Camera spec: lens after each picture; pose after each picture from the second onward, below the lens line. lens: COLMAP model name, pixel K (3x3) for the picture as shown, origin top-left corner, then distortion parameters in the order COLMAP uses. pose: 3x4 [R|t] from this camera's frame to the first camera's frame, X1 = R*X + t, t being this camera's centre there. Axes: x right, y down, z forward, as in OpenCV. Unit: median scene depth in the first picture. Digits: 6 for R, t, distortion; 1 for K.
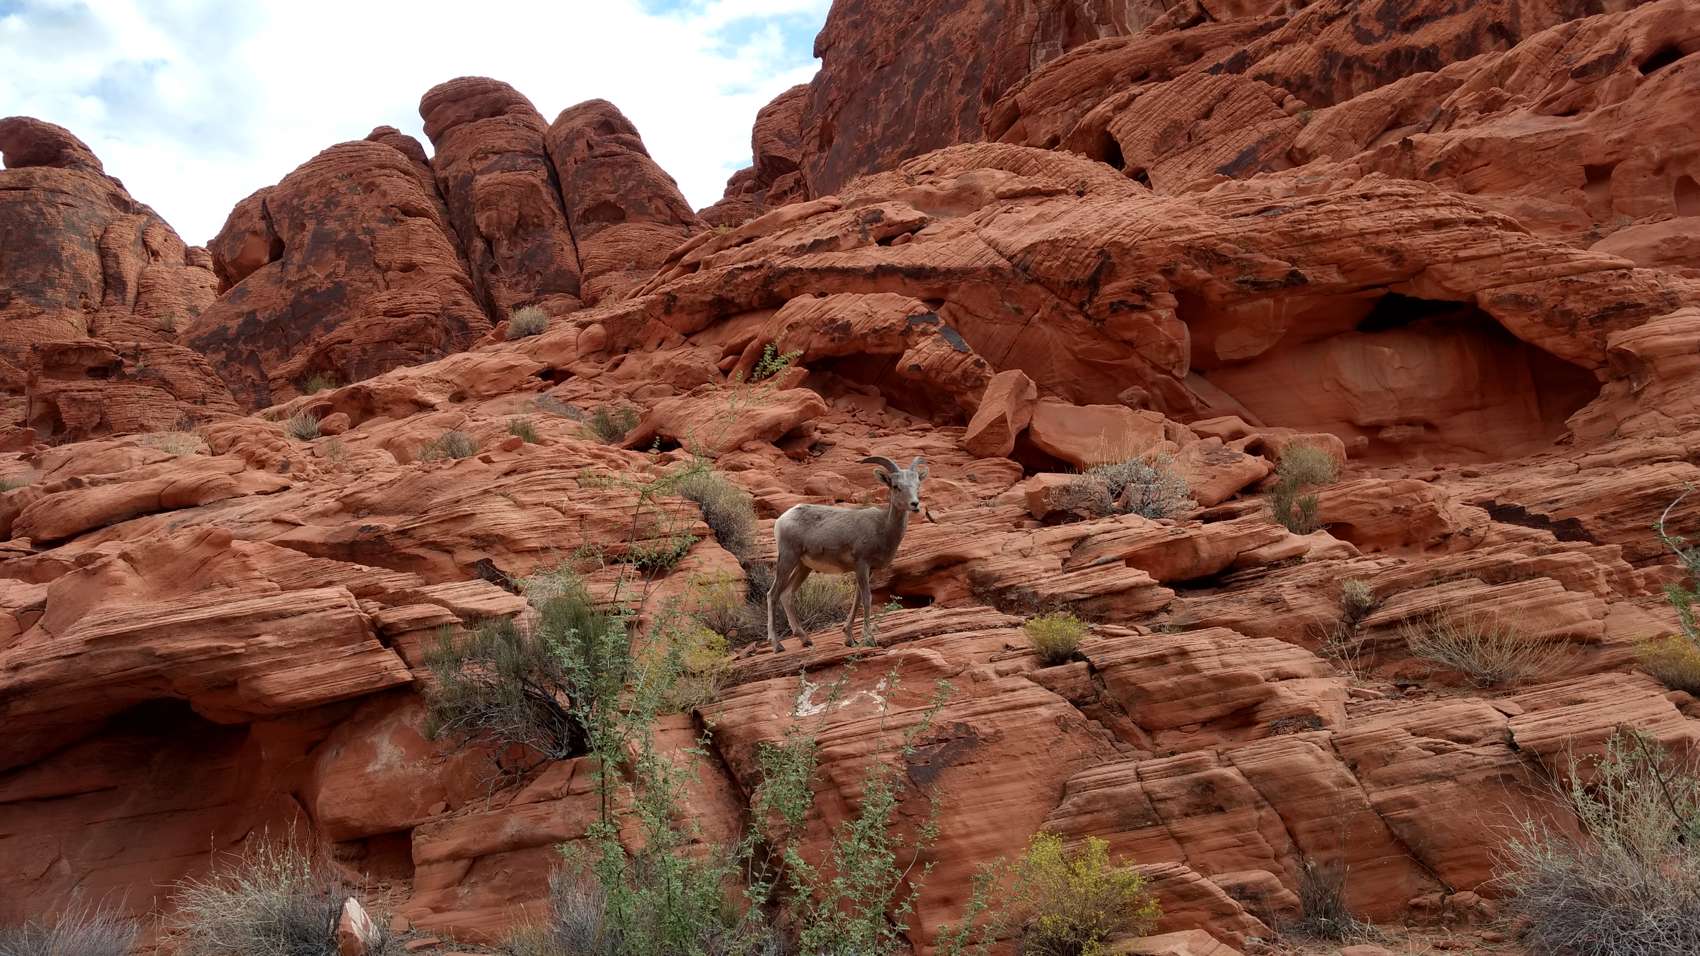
lens RADIAL K [[1350.8, 0, 853.6], [0, 1350.8, 473.5], [0, 0, 1]] dist [0.019765, 0.027795]
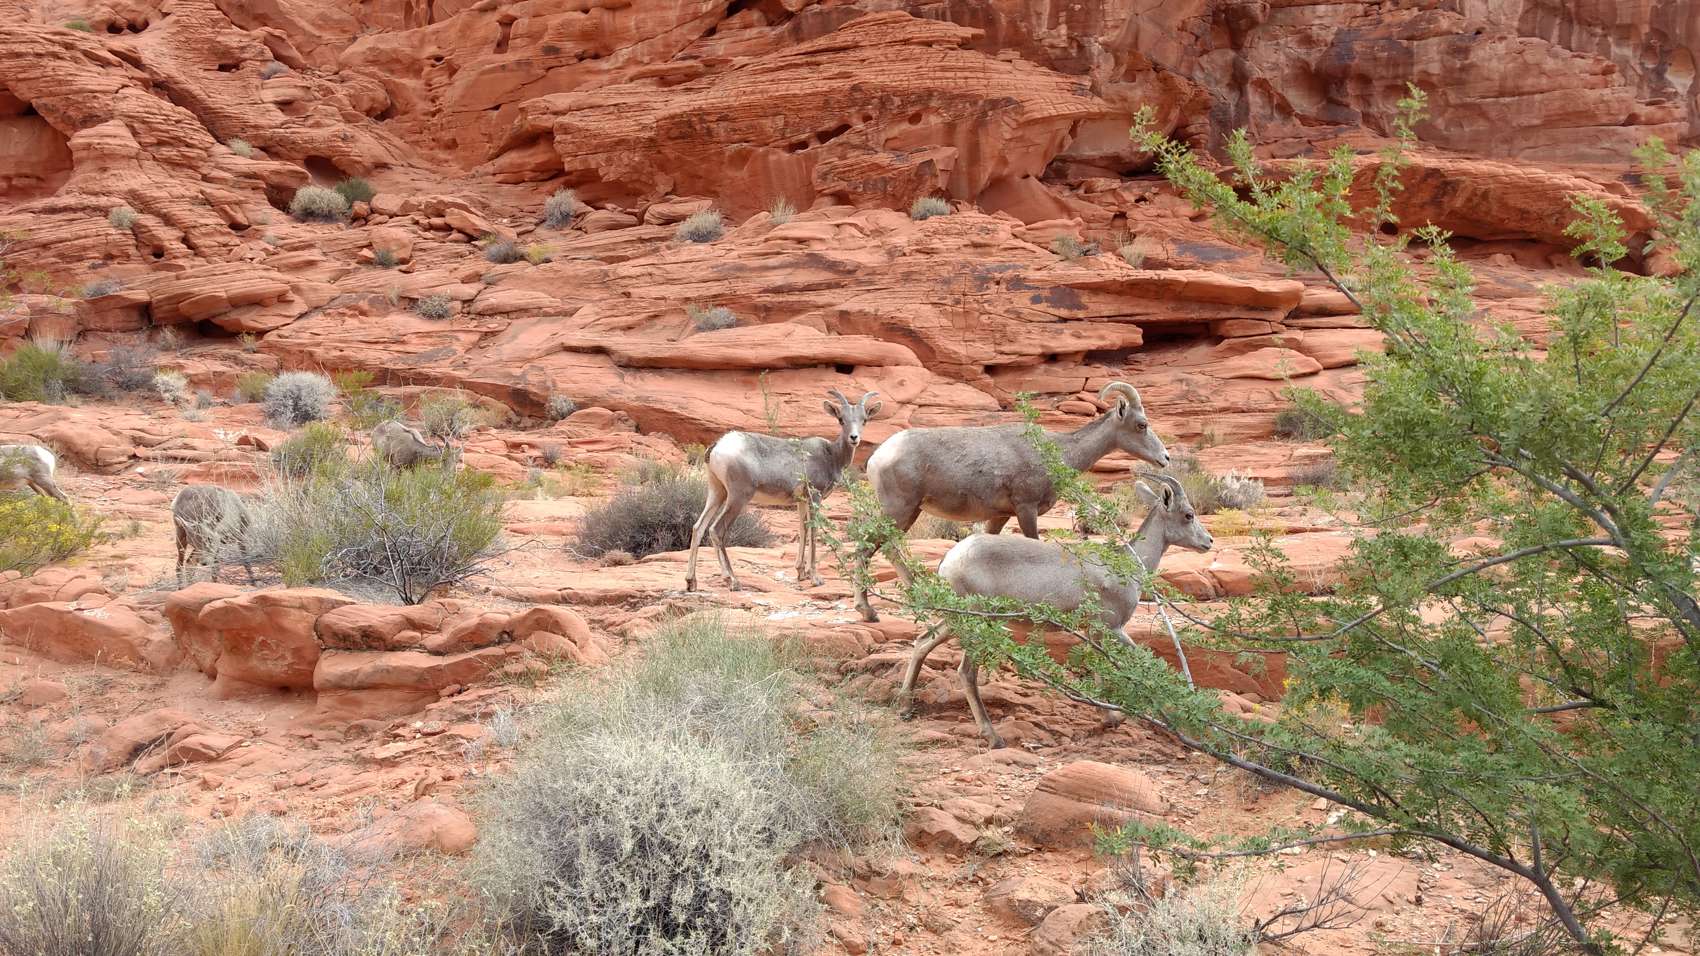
lens RADIAL K [[1350.8, 0, 845.9], [0, 1350.8, 470.4], [0, 0, 1]] dist [0.019765, 0.027795]
pose [[0.995169, 0.009463, 0.097722, 1.243098], [-0.033656, 0.967915, 0.249013, -0.139817], [-0.092230, -0.251099, 0.963557, -0.796534]]
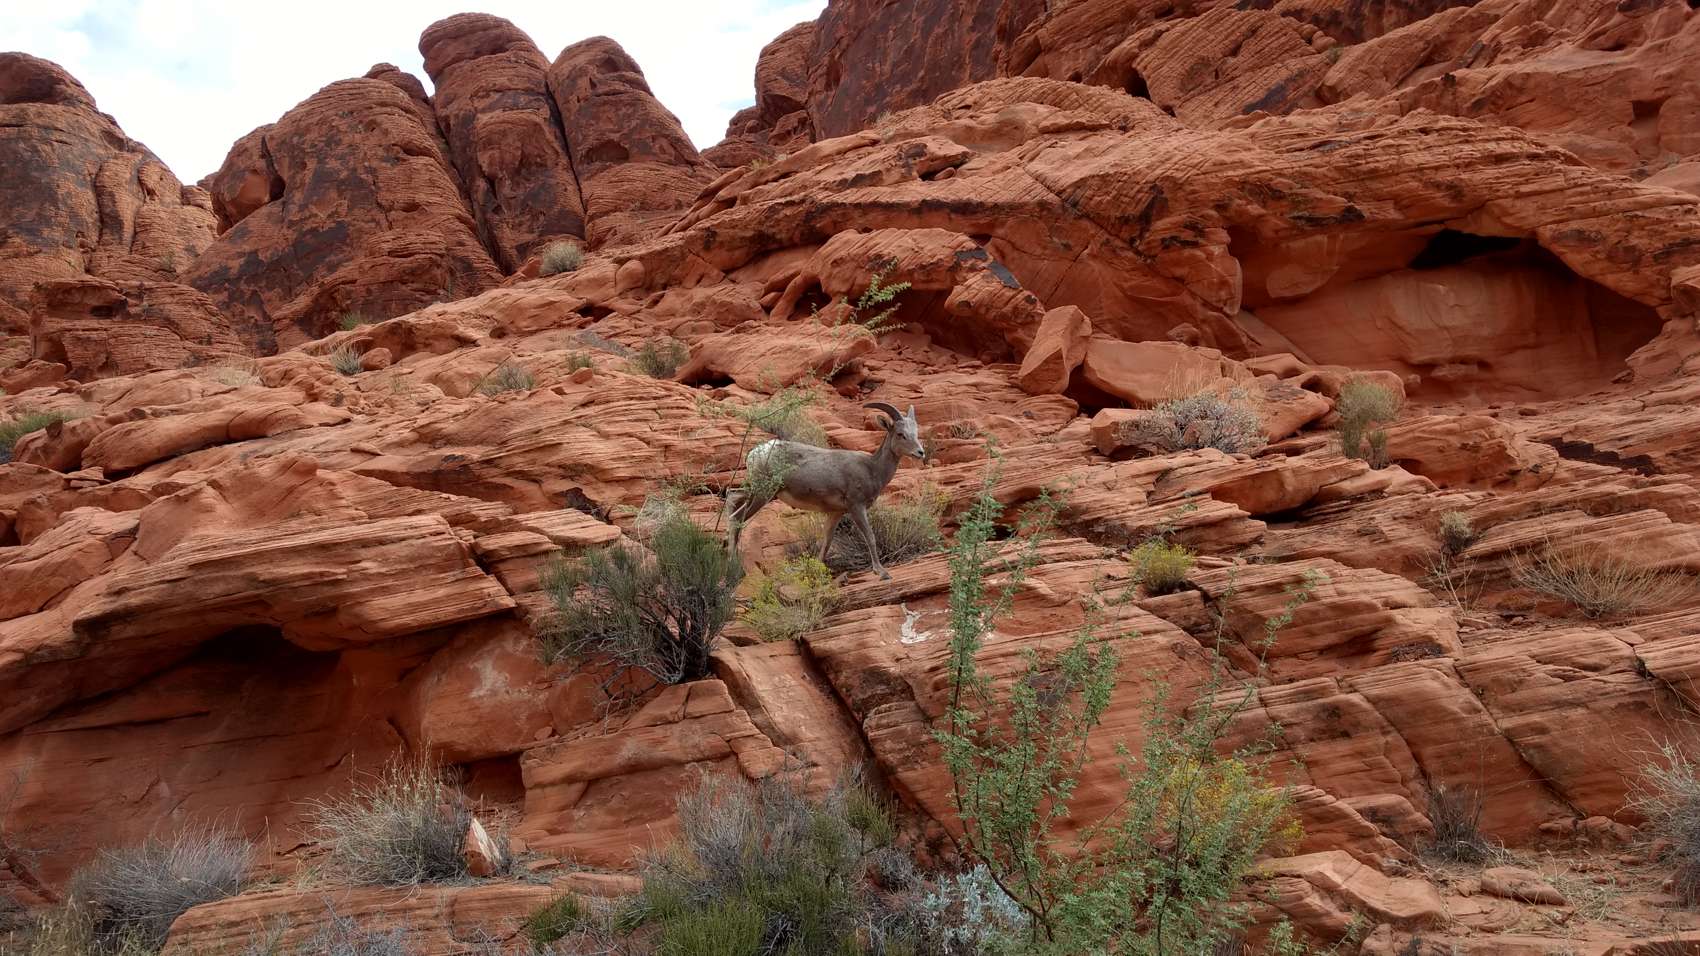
lens RADIAL K [[1350.8, 0, 847.6], [0, 1350.8, 480.1], [0, 0, 1]] dist [0.019765, 0.027795]
pose [[0.999992, 0.003815, 0.001084, -0.041796], [-0.003860, 0.998993, 0.044706, 0.006937], [-0.000912, -0.044710, 0.999000, 0.003263]]
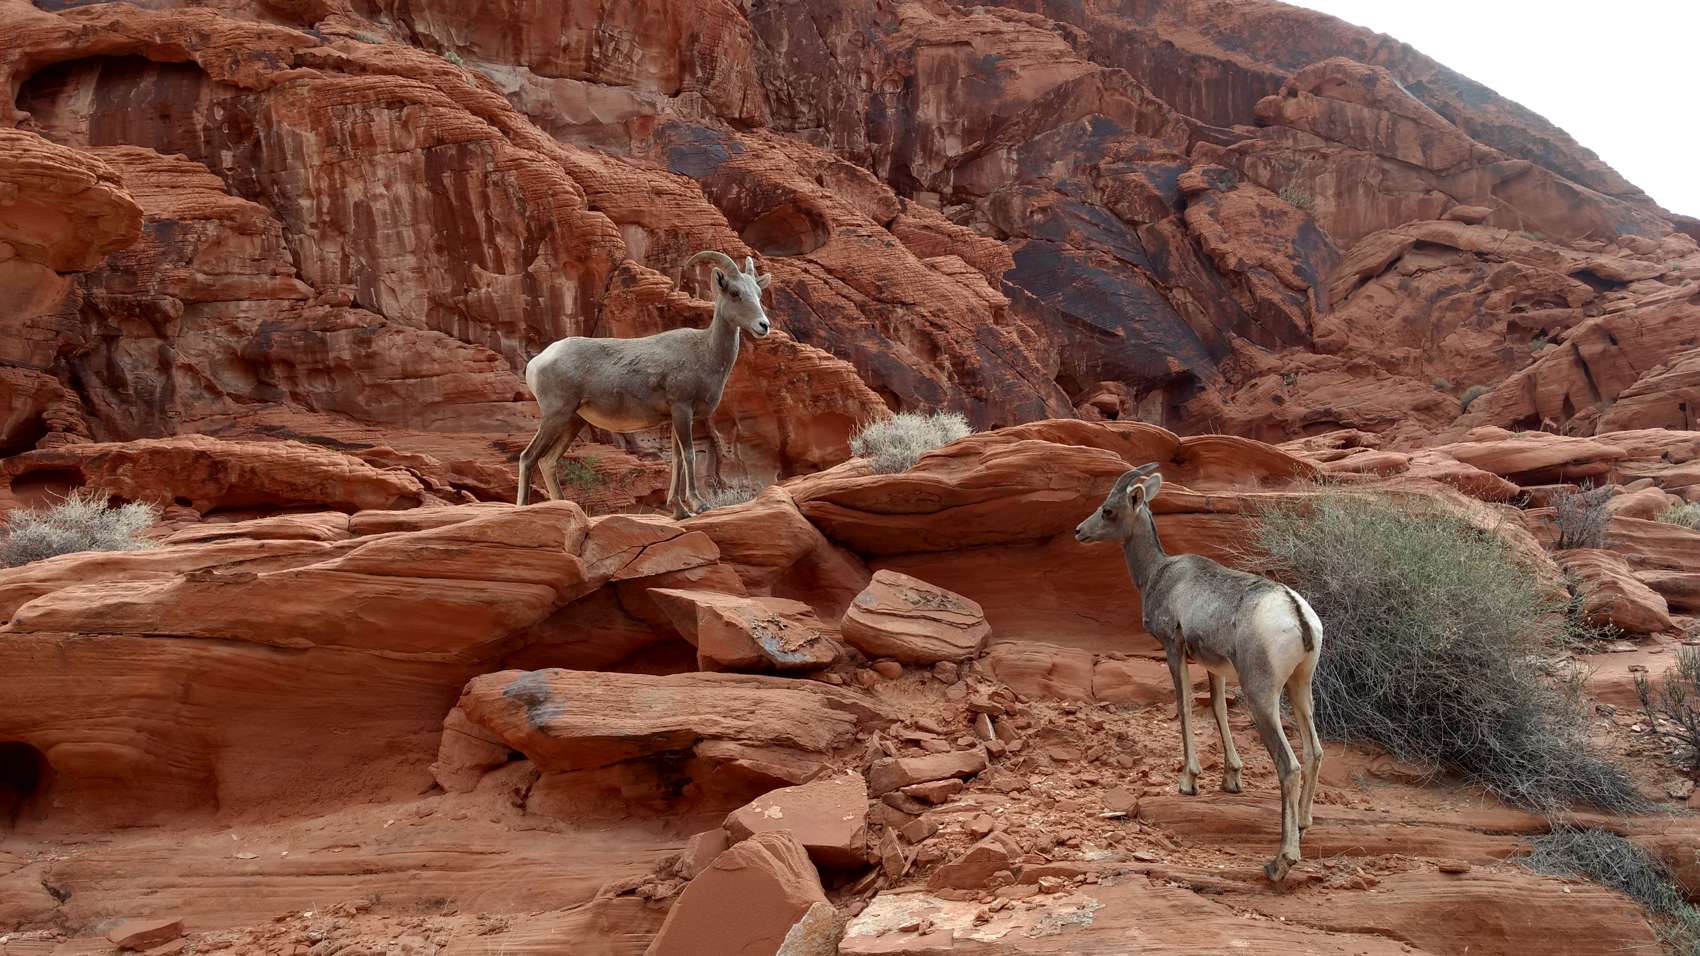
lens RADIAL K [[1350.8, 0, 856.9], [0, 1350.8, 483.1], [0, 0, 1]] dist [0.019765, 0.027795]
pose [[0.903987, -0.014696, 0.427307, 2.063812], [-0.025402, 0.995798, 0.087986, -0.248230], [-0.426804, -0.090392, 0.899815, -1.291046]]
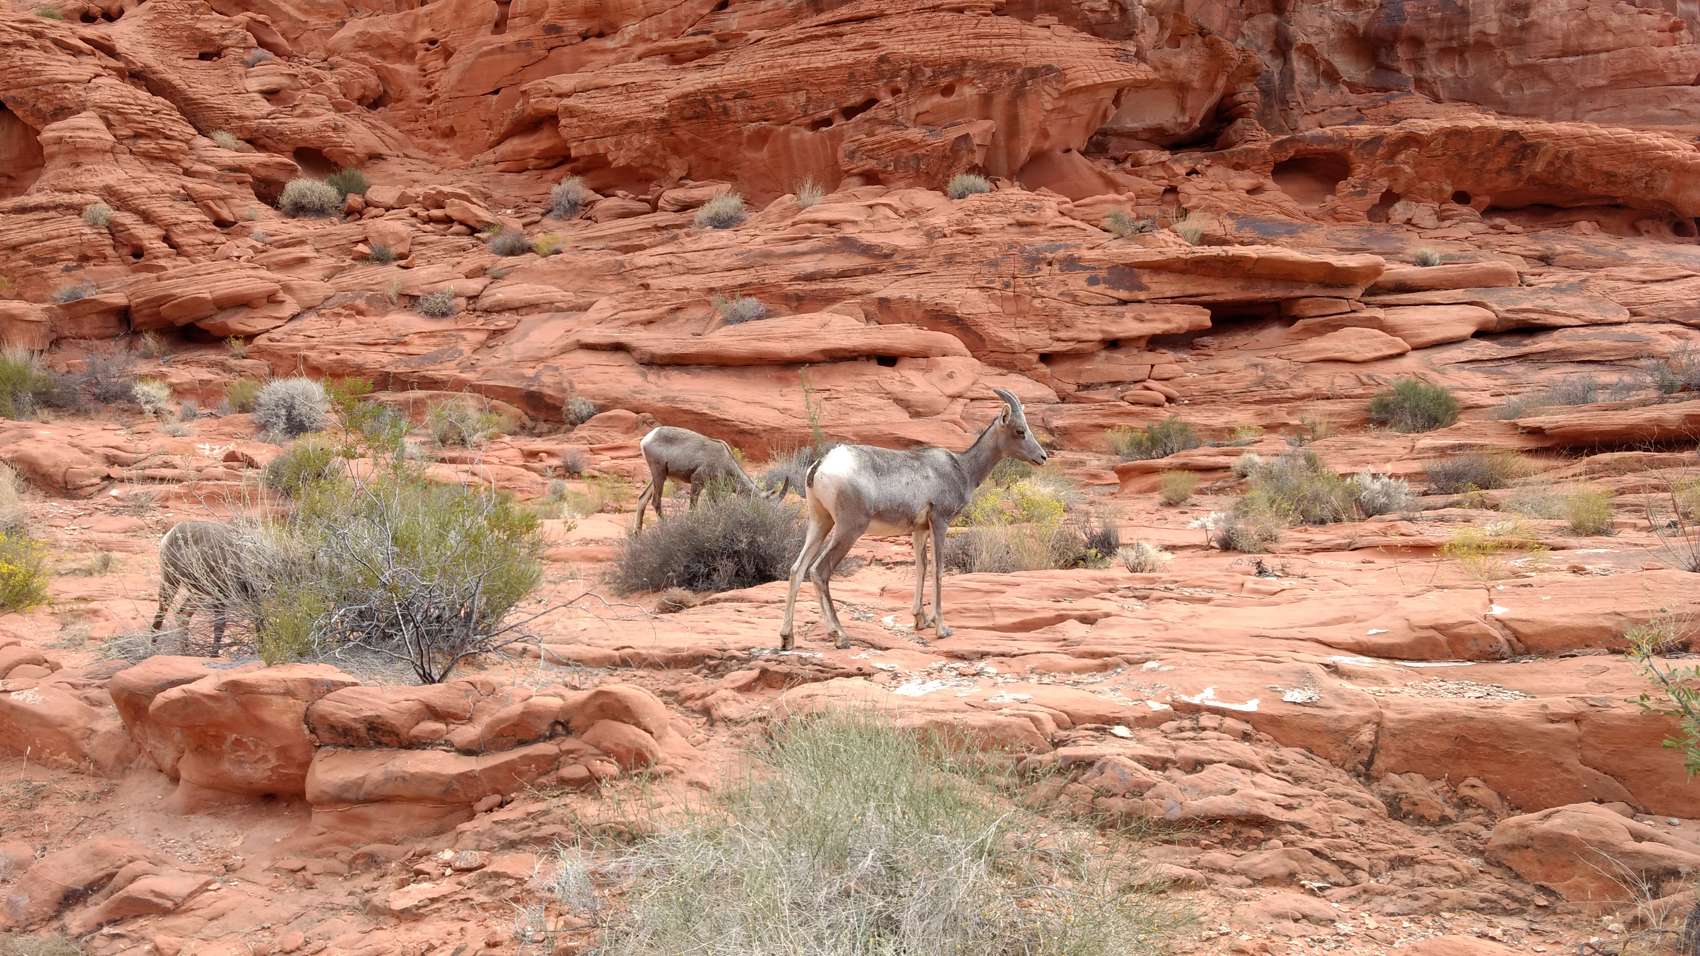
lens RADIAL K [[1350.8, 0, 843.0], [0, 1350.8, 467.1], [0, 0, 1]] dist [0.019765, 0.027795]
pose [[0.995306, -0.012886, 0.095918, 1.214445], [-0.011714, 0.967770, 0.251562, -0.119549], [-0.096069, -0.251504, 0.963077, -0.684660]]
